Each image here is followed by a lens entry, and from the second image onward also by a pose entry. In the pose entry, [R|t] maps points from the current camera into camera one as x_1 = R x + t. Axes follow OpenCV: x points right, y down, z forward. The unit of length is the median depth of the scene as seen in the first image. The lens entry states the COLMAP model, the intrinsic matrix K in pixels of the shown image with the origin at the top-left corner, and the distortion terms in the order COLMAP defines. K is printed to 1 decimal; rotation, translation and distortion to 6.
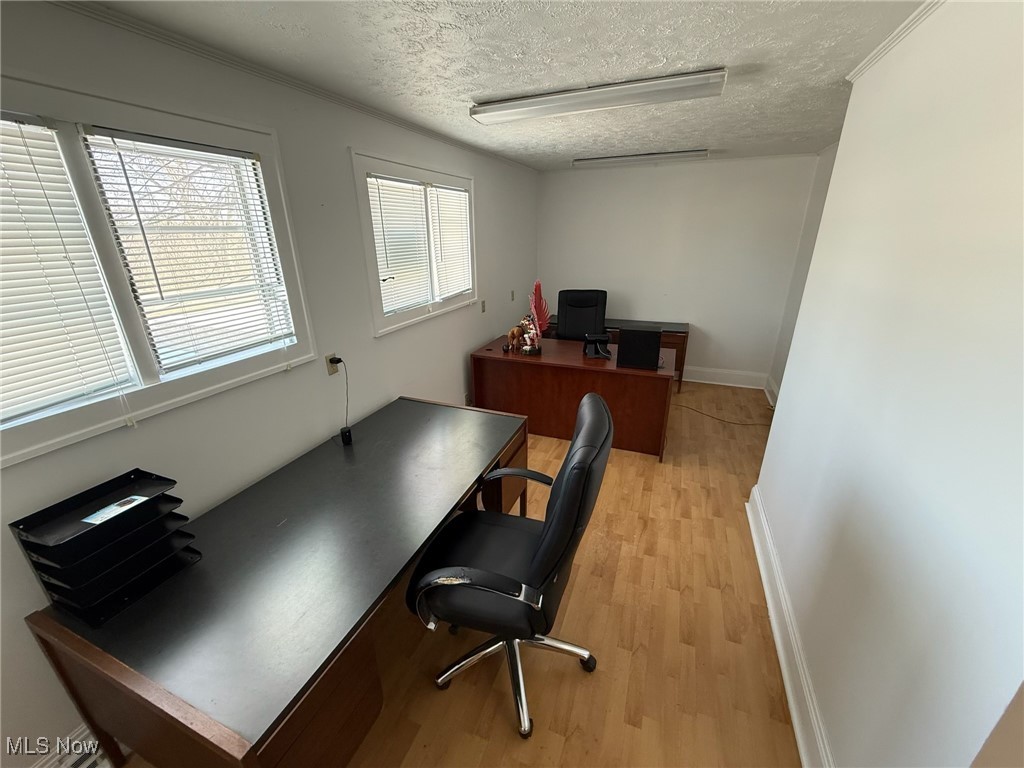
lens RADIAL K [[405.3, 0, 512.0], [0, 405.3, 384.0], [0, 0, 1]] dist [0.001959, 0.000007]
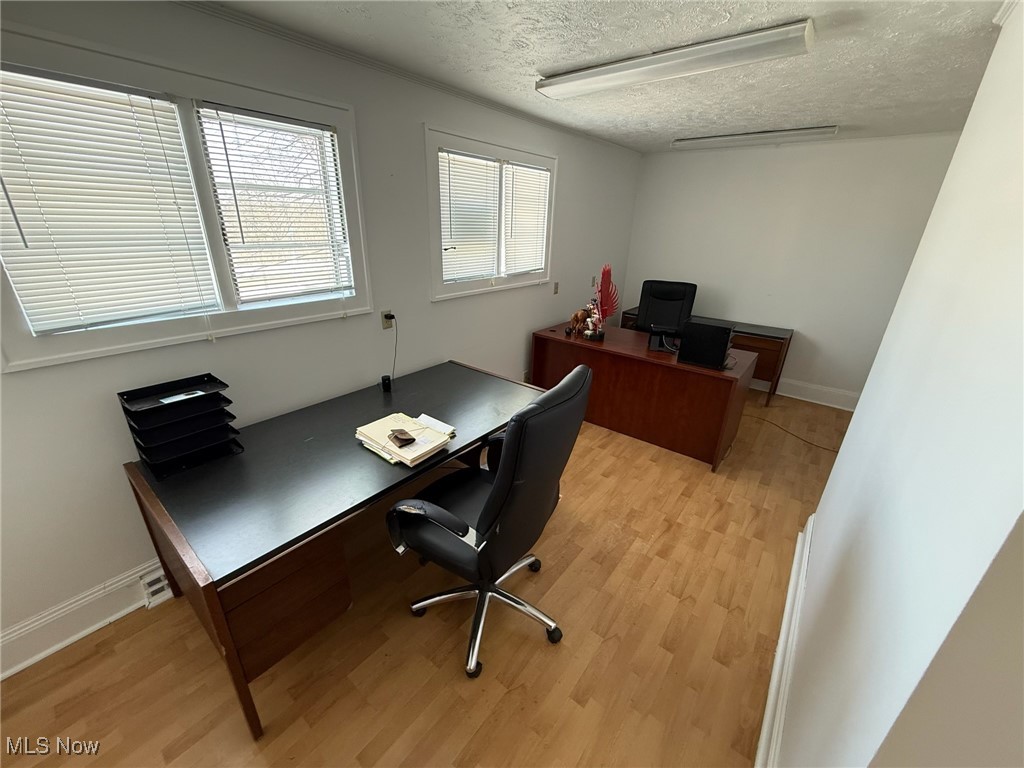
lens RADIAL K [[405.3, 0, 512.0], [0, 405.3, 384.0], [0, 0, 1]] dist [0.001959, 0.000007]
pose [[0.957810, 0.143545, -0.248987, 0.204089], [-0.138450, 0.989642, 0.037952, 0.039184], [0.251856, -0.001879, 0.967763, -0.000435]]
